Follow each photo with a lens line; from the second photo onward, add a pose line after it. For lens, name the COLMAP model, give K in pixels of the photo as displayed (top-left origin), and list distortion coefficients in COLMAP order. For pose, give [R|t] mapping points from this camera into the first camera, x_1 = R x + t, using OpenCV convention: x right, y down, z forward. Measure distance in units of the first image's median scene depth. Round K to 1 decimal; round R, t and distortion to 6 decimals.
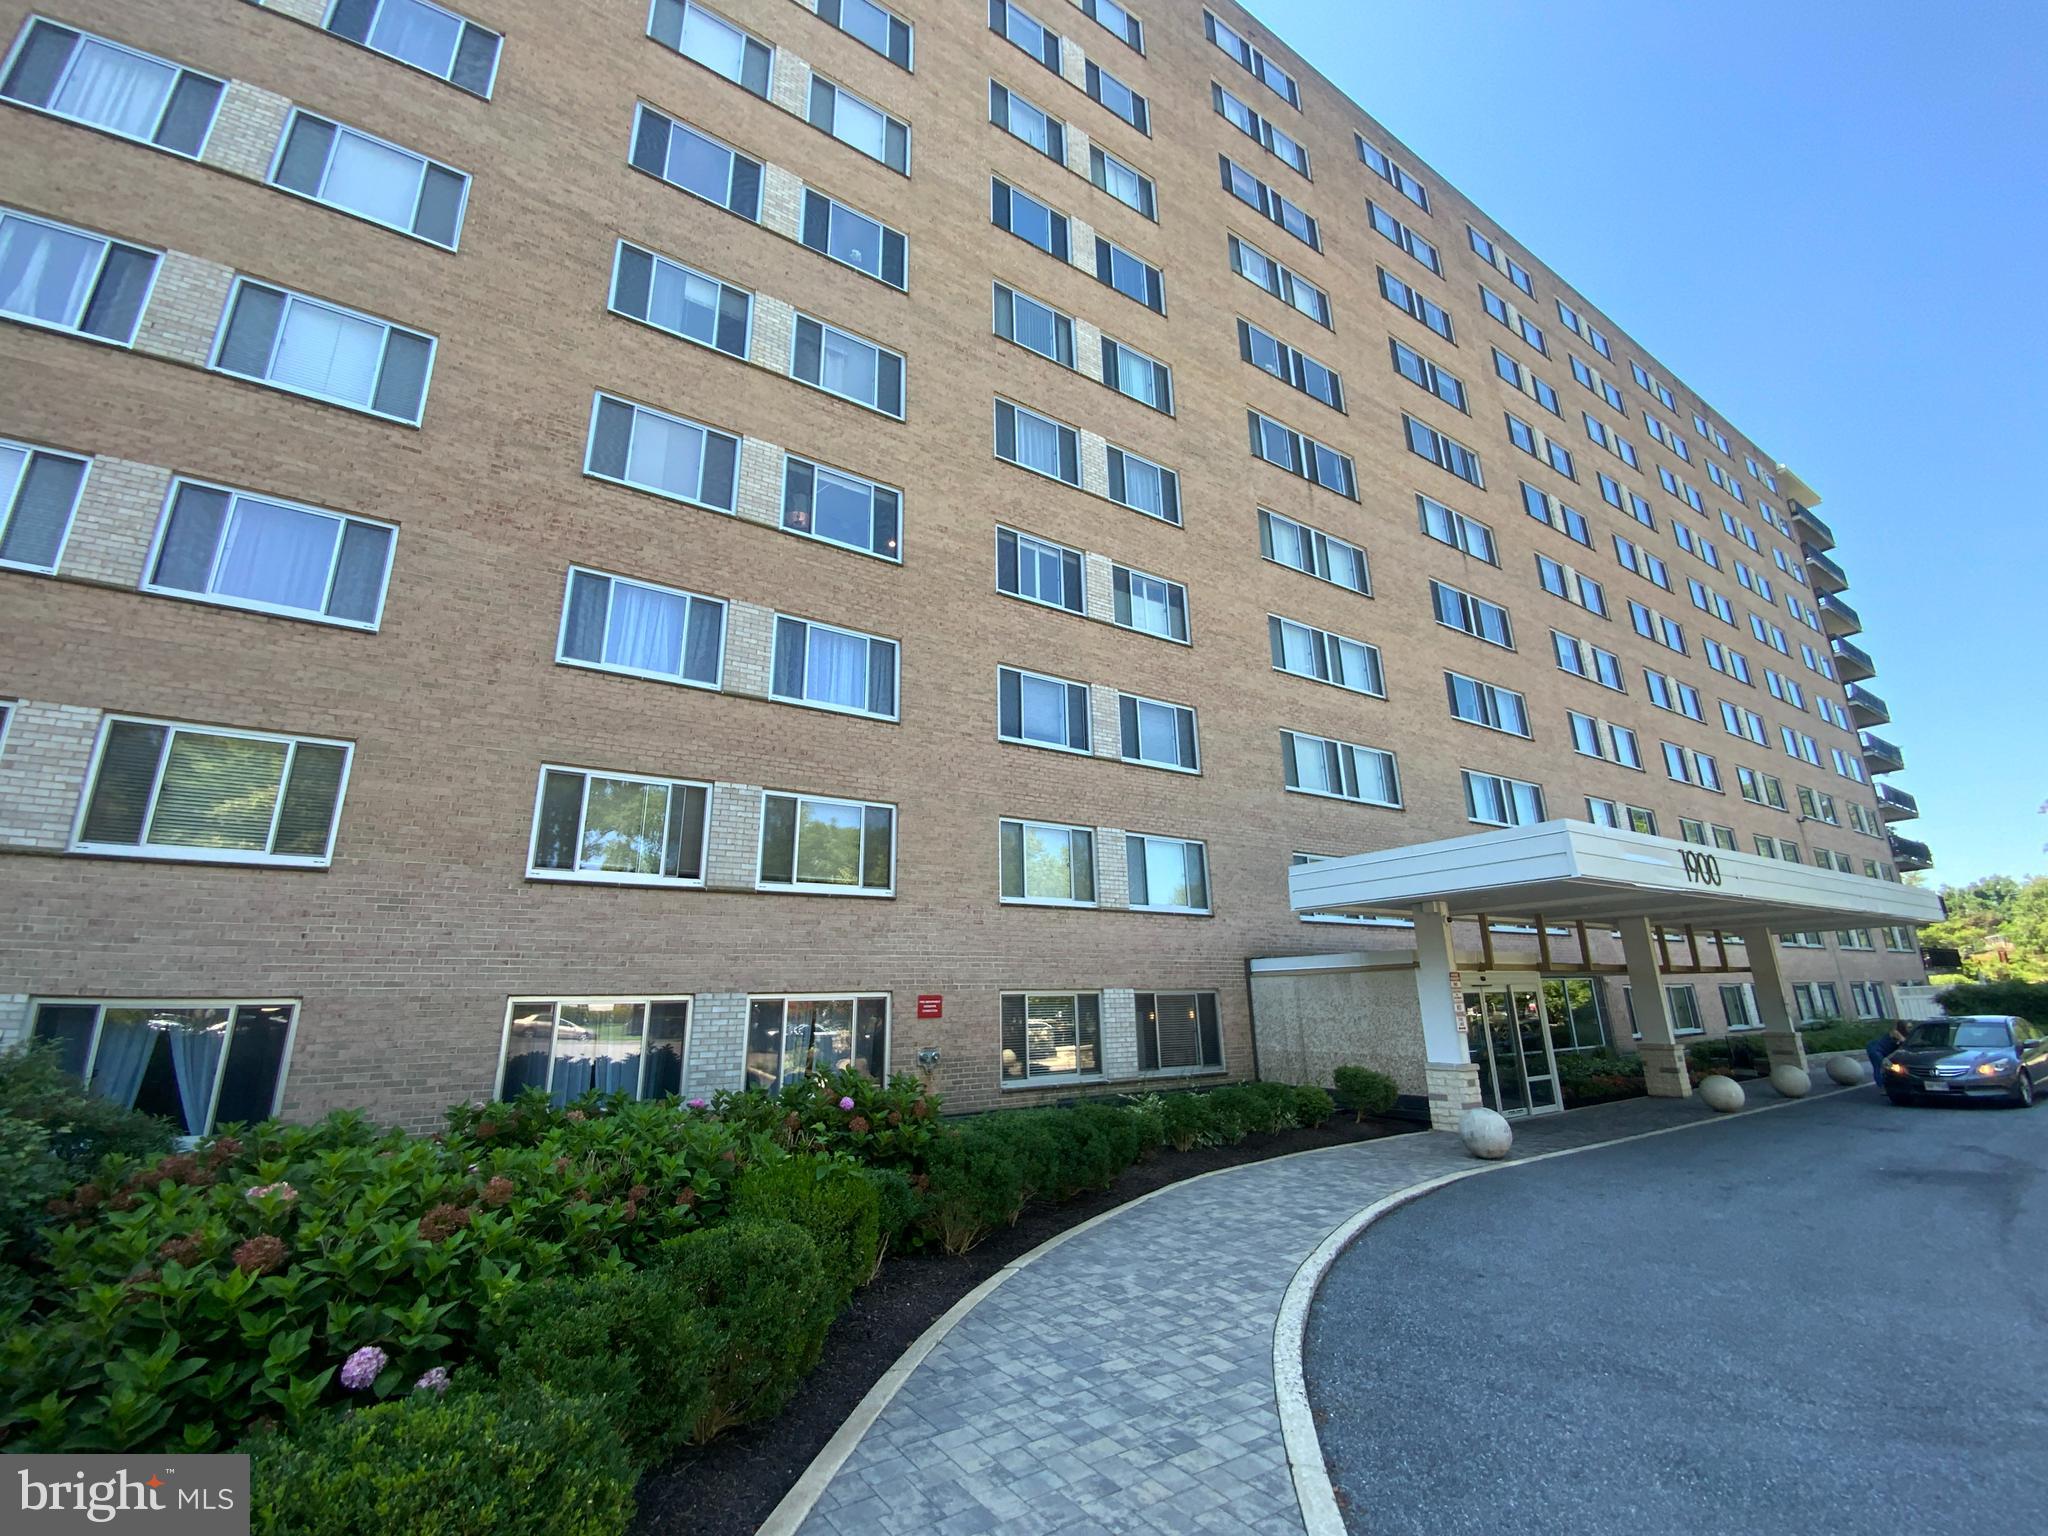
lens RADIAL K [[832.2, 0, 1024.0], [0, 832.2, 768.0], [0, 0, 1]] dist [0.000031, -0.000238]
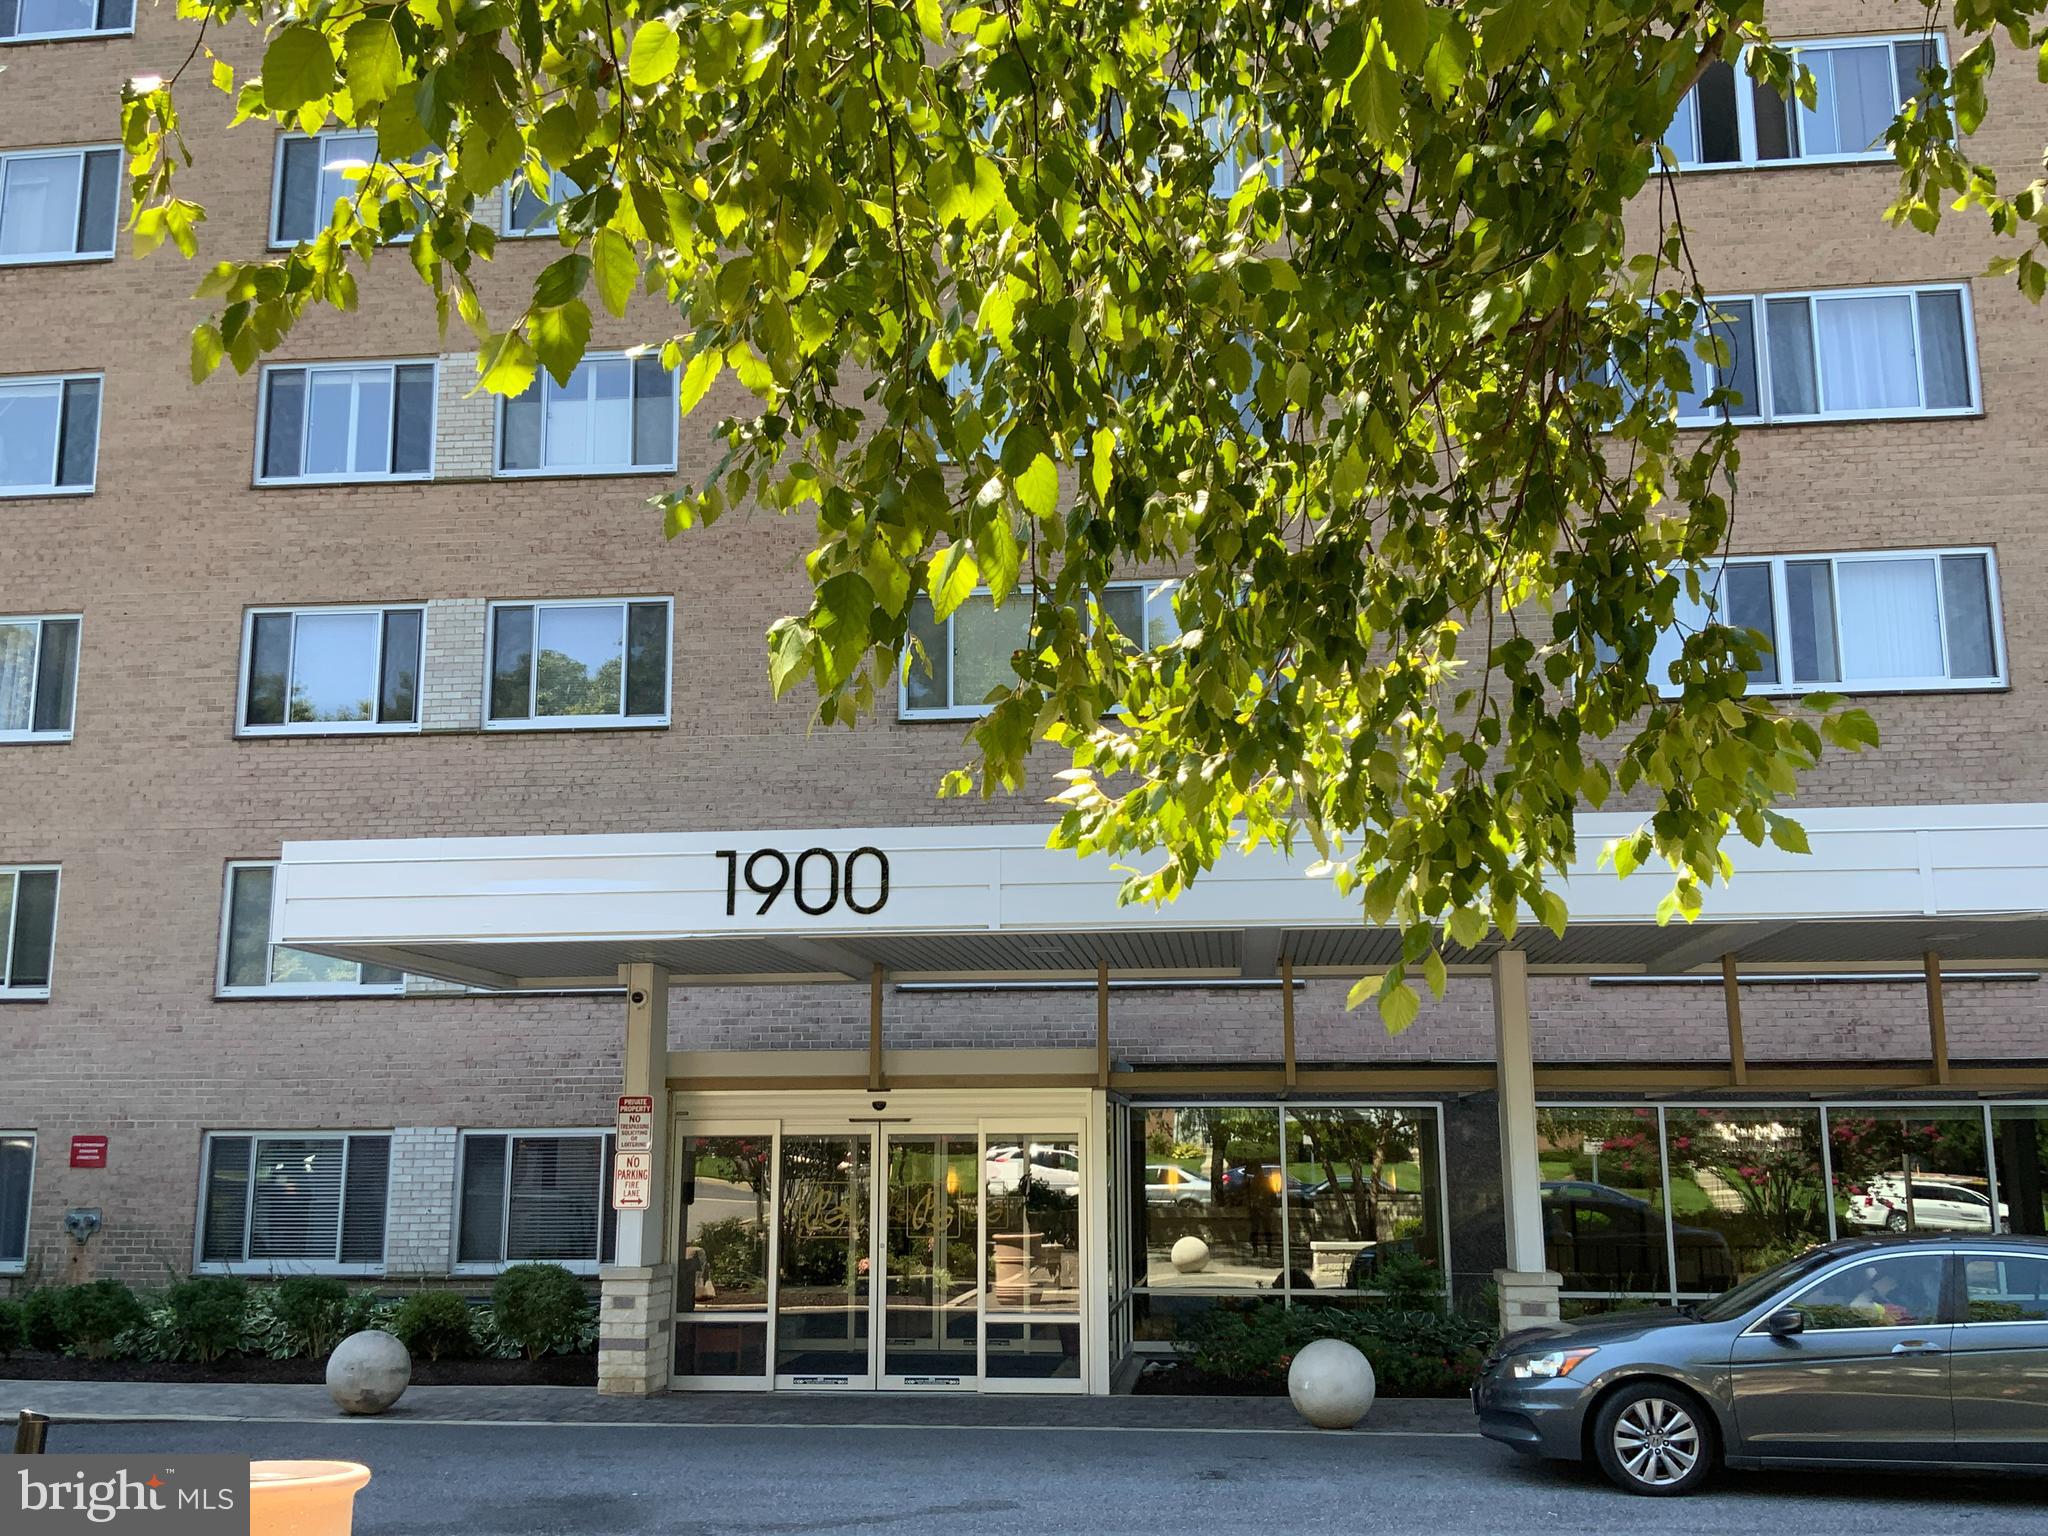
lens RADIAL K [[1938.4, 0, 1024.0], [0, 1938.4, 768.0], [0, 0, 1]] dist [0.005868, -0.179711]
pose [[0.807585, -0.104474, -0.580423, 1.323391], [0.156207, 0.986926, 0.039700, 0.025649], [0.568687, -0.122728, 0.813347, 0.162425]]
